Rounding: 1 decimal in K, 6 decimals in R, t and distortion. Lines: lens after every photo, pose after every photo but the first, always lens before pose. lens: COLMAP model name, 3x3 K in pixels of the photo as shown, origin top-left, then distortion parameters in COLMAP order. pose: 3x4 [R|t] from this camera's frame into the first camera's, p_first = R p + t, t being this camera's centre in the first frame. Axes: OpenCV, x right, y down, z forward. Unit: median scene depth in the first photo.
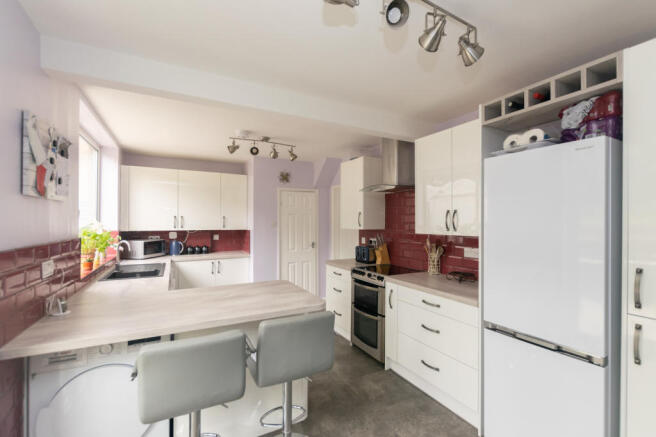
lens RADIAL K [[288.1, 0, 328.0], [0, 288.1, 218.5], [0, 0, 1]] dist [0.000252, -0.000035]
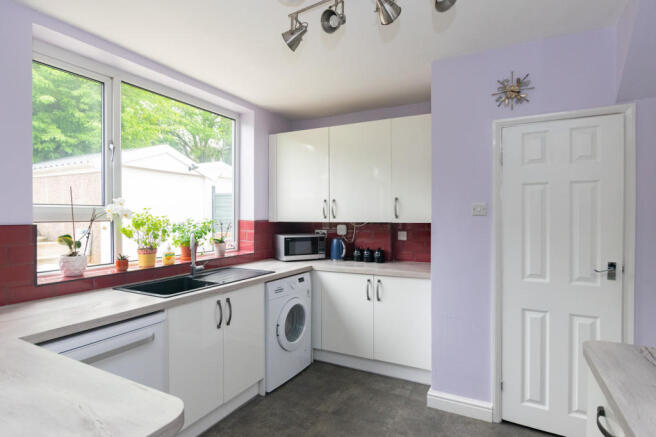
lens RADIAL K [[341.6, 0, 328.0], [0, 341.6, 218.5], [0, 0, 1]] dist [-0.003350, -0.000262]
pose [[0.562026, 0.003054, -0.827114, 0.106472], [0.009306, 0.999907, 0.010016, 0.026822], [0.827067, -0.013326, 0.561945, 0.585387]]
